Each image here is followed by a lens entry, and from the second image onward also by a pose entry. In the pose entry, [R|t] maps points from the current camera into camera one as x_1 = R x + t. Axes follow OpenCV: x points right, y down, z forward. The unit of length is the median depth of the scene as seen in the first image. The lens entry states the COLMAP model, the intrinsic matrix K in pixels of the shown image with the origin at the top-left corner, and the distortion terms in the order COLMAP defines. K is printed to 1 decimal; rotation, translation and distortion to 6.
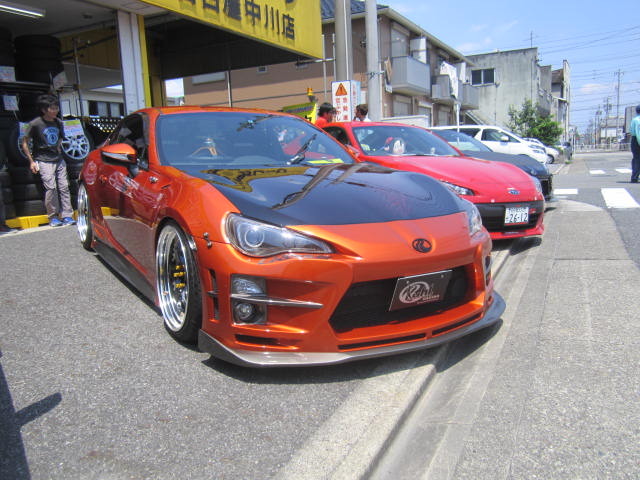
lens RADIAL K [[518.7, 0, 320.0], [0, 518.7, 240.0], [0, 0, 1]] dist [-0.098784, -0.004493]
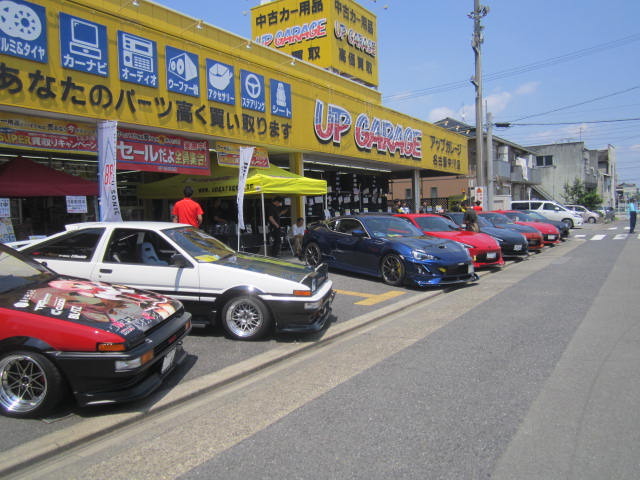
lens RADIAL K [[518.7, 0, 320.0], [0, 518.7, 240.0], [0, 0, 1]] dist [-0.098784, -0.004493]
pose [[0.993269, 0.017536, -0.114498, -0.143650], [-0.029794, 0.993894, -0.106243, 0.067994], [0.111936, 0.108939, 0.987726, -0.471270]]
